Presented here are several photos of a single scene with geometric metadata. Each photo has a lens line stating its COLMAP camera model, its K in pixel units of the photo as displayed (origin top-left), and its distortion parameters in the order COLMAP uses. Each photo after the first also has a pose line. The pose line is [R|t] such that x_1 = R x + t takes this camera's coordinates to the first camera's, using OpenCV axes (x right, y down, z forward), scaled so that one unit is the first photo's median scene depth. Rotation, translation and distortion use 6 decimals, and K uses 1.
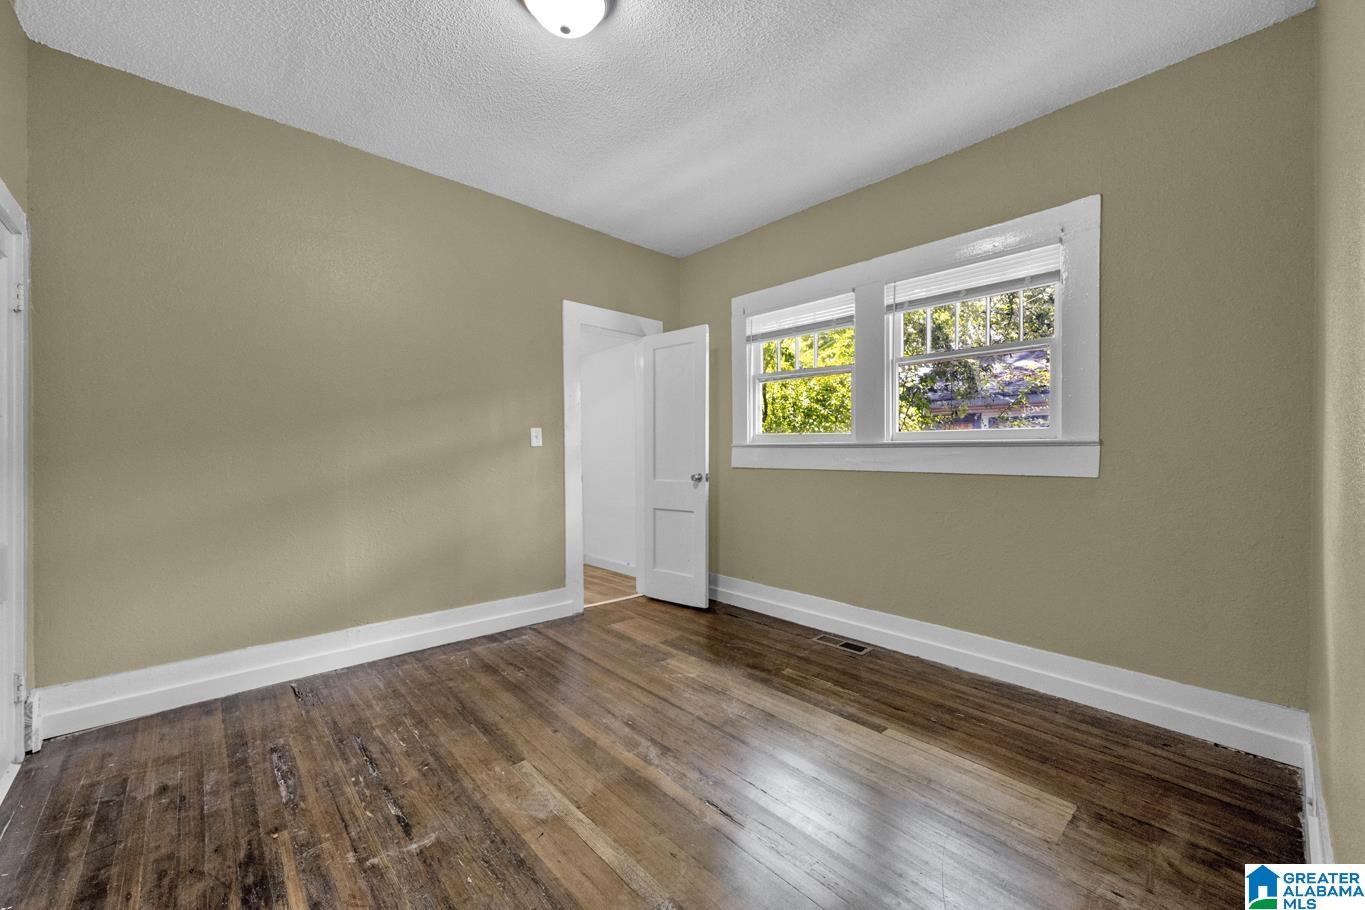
lens RADIAL K [[536.8, 0, 685.2], [0, 536.8, 449.6], [0, 0, 1]] dist [-0.002173, -0.000122]
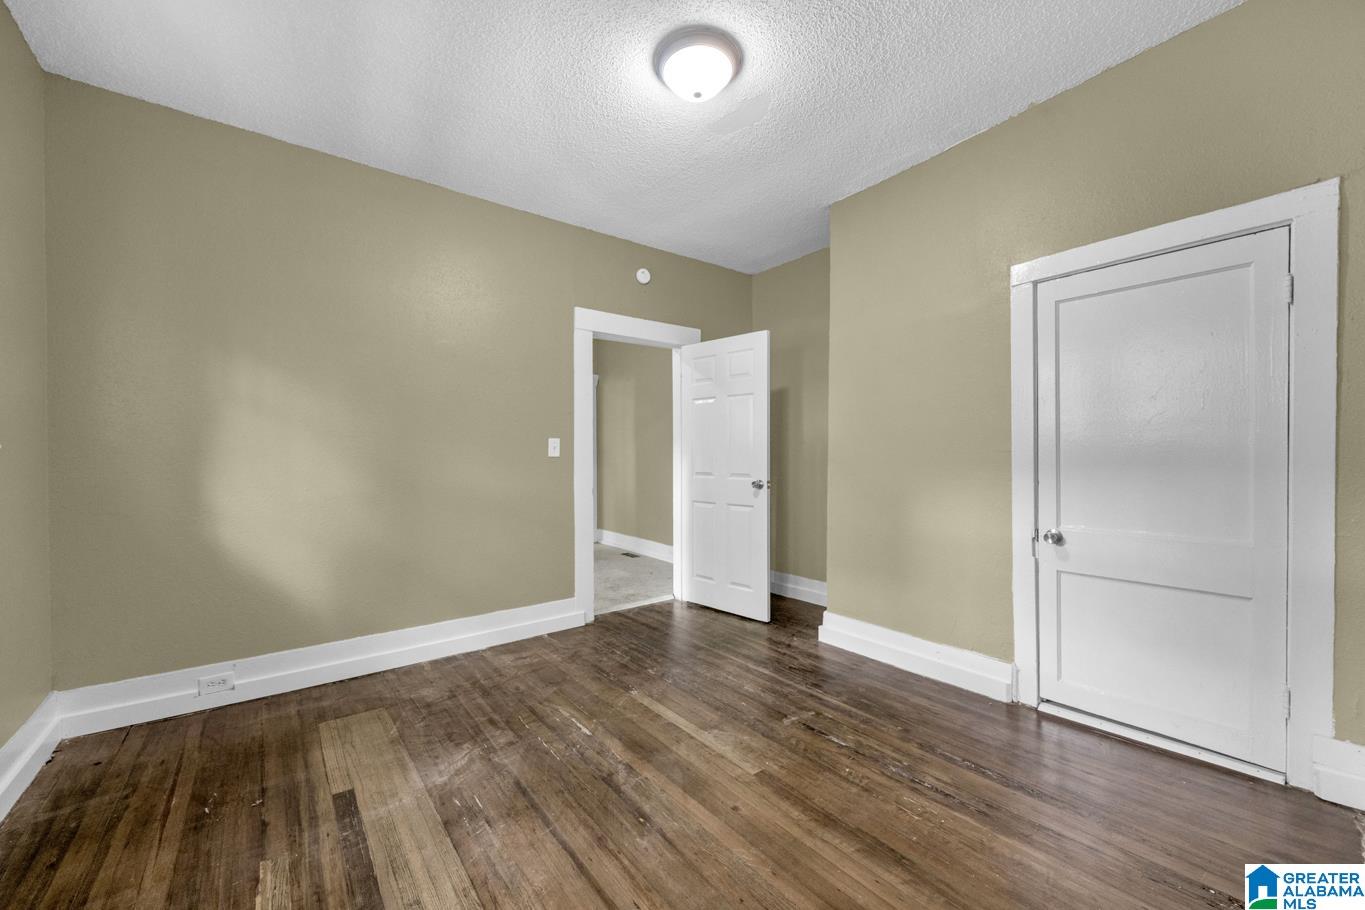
lens RADIAL K [[536.8, 0, 677.7], [0, 536.8, 455.7], [0, 0, 1]] dist [-0.002173, -0.000122]
pose [[-0.995301, 0.003528, 0.096769, -0.248413], [0.003527, 0.999994, -0.000173, -0.000424], [-0.096769, 0.000170, -0.995307, 1.903124]]
